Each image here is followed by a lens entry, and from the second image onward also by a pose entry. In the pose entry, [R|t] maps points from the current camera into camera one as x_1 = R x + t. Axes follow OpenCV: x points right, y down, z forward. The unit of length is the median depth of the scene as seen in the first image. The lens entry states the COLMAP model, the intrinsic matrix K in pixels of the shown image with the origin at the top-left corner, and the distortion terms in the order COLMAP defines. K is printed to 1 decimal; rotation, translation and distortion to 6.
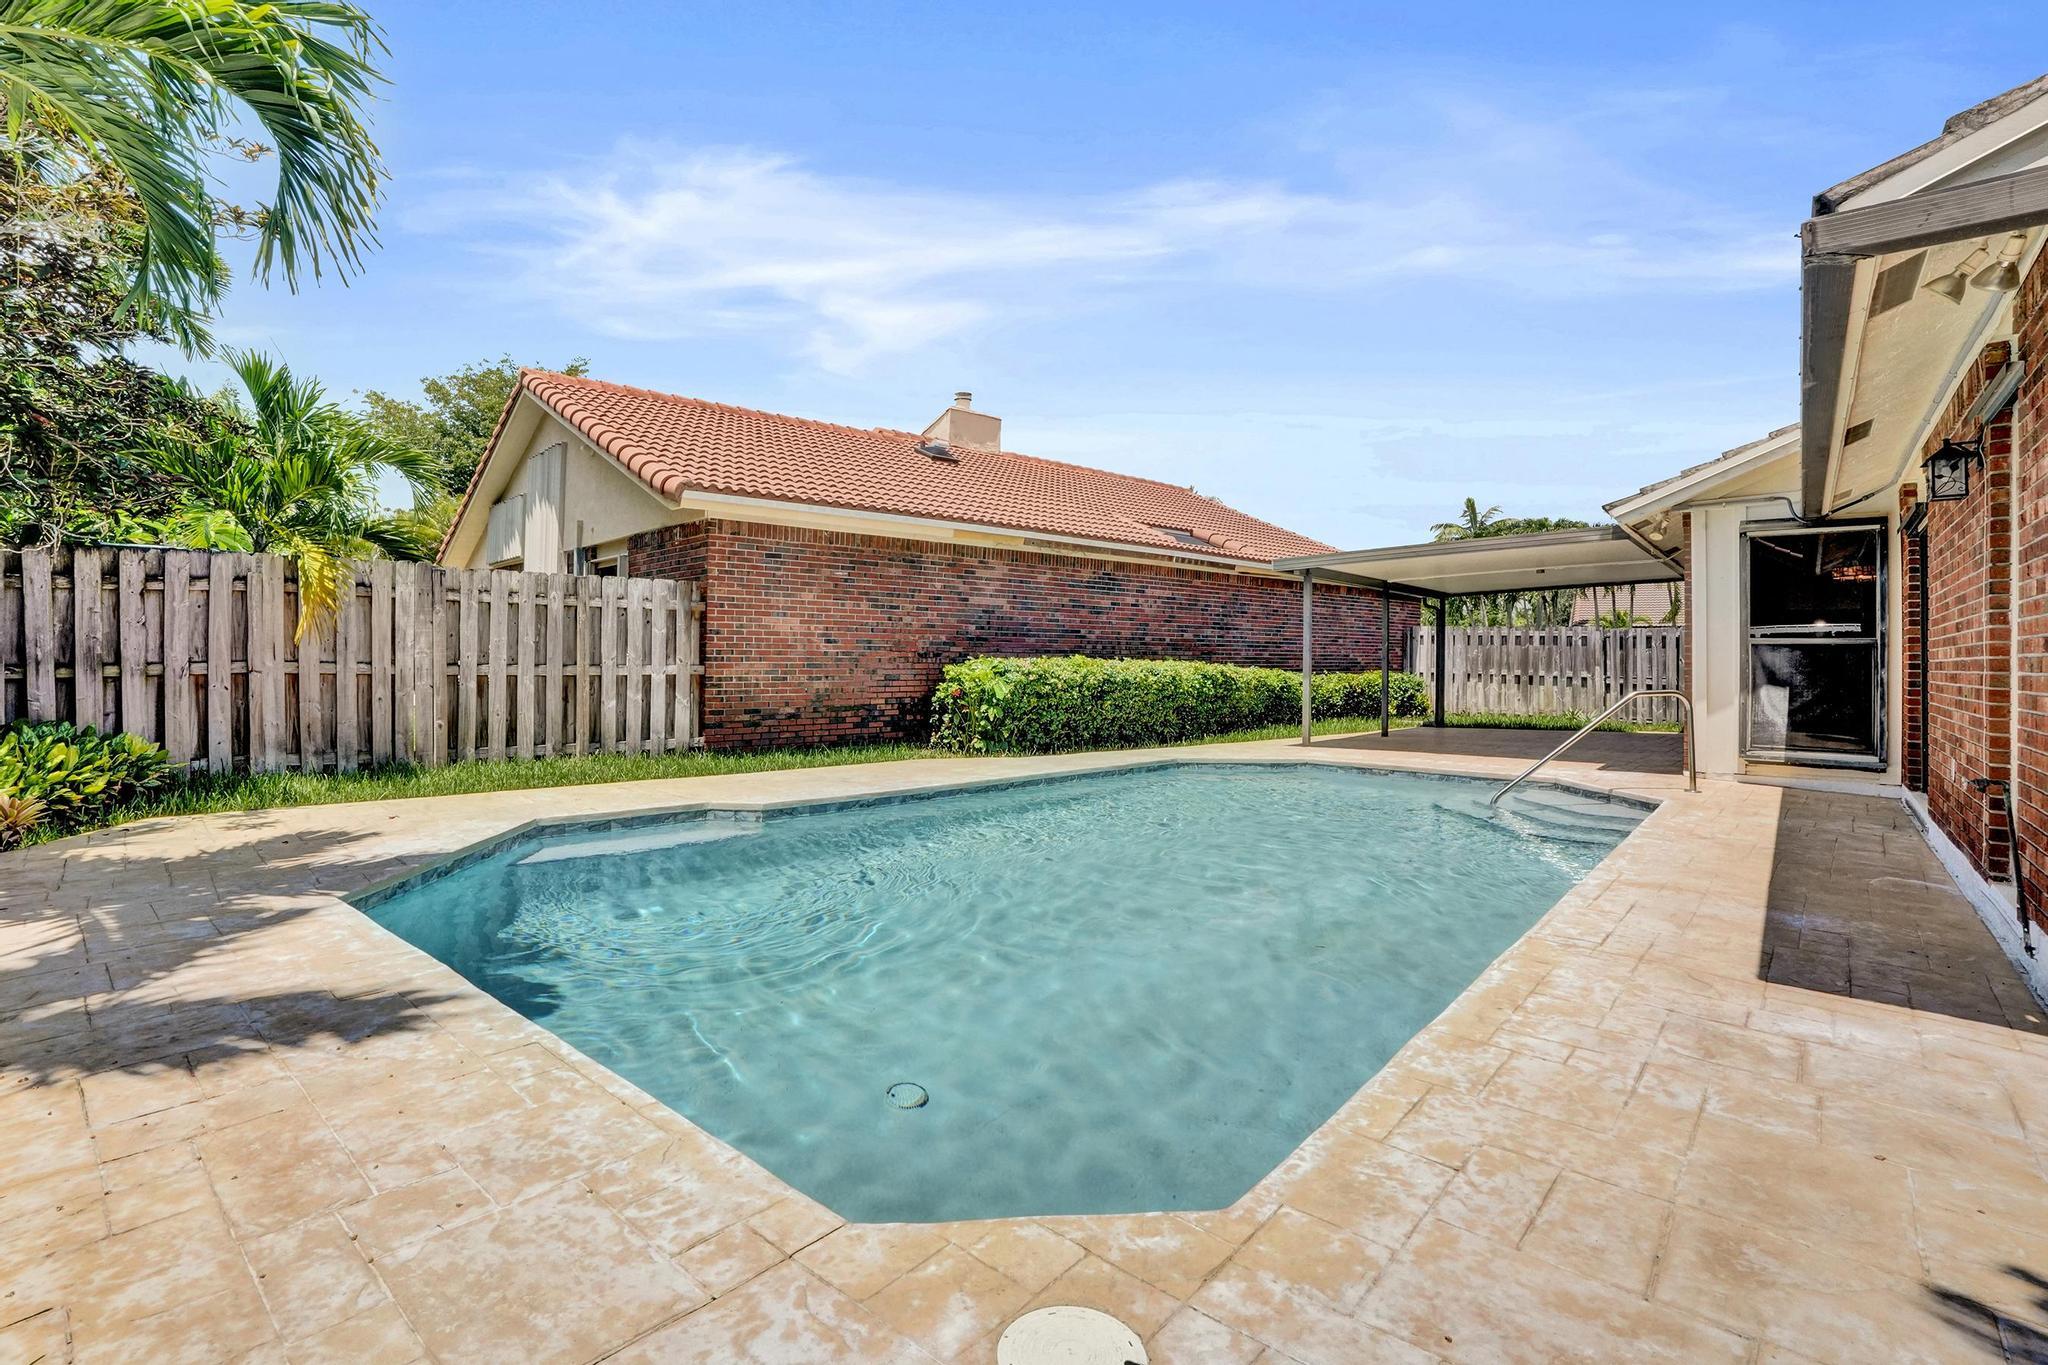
lens RADIAL K [[937.4, 0, 1024.3], [0, 937.4, 653.6], [0, 0, 1]] dist [-0.081930, 0.037488]
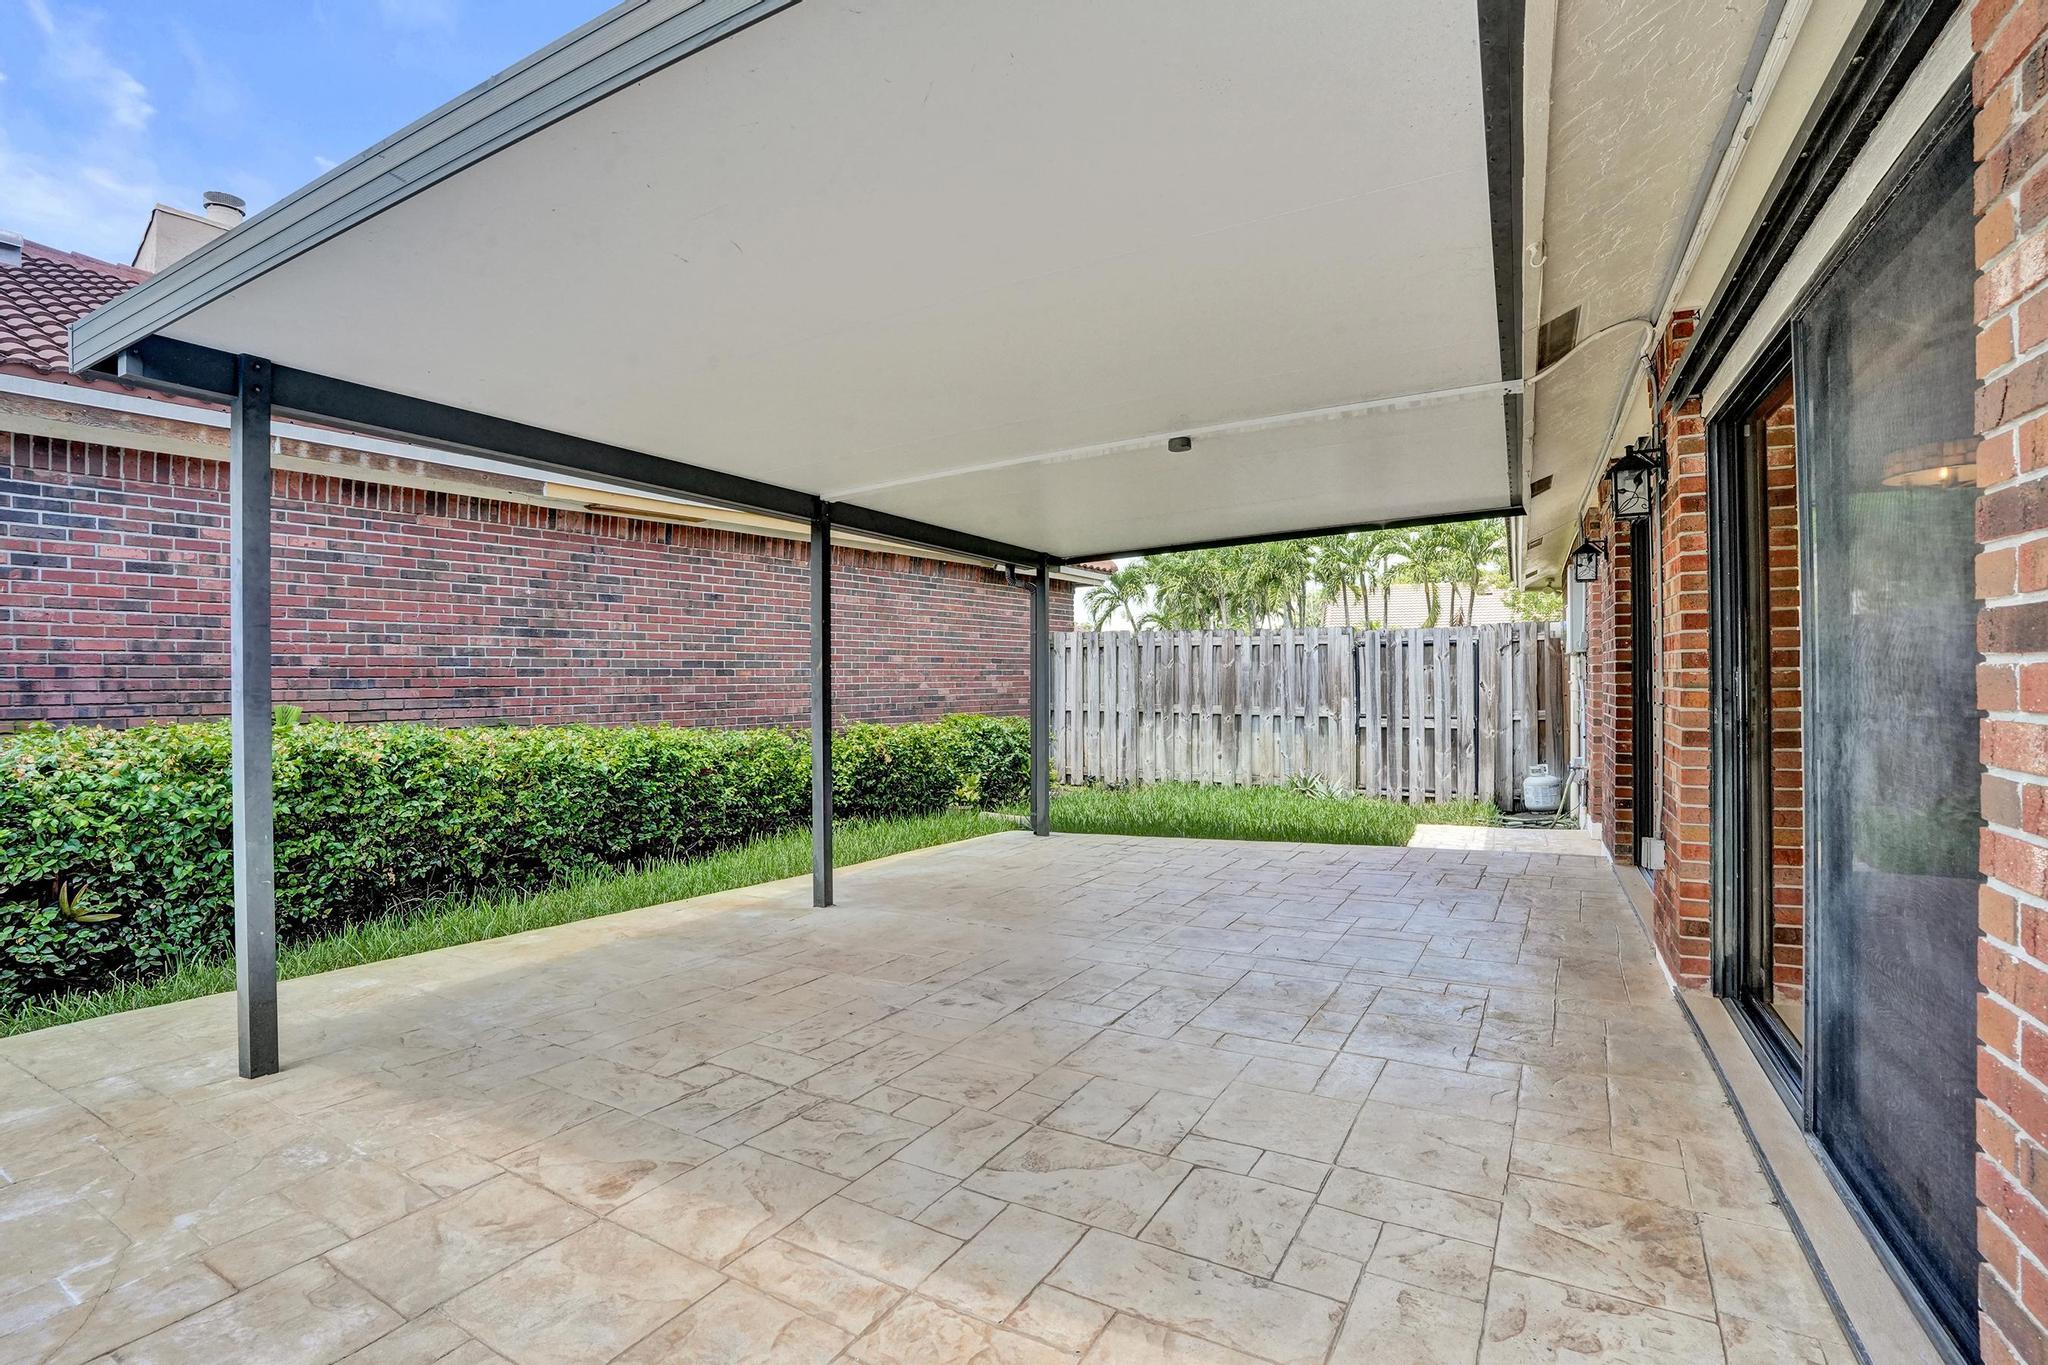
lens RADIAL K [[960.3, 0, 1019.0], [0, 960.3, 684.5], [0, 0, 1]] dist [-0.067994, 0.028181]
pose [[0.974715, -0.018319, 0.222699, 0.418270], [0.016294, 0.999808, 0.010929, -0.005284], [-0.222856, -0.007024, 0.974826, 0.653989]]
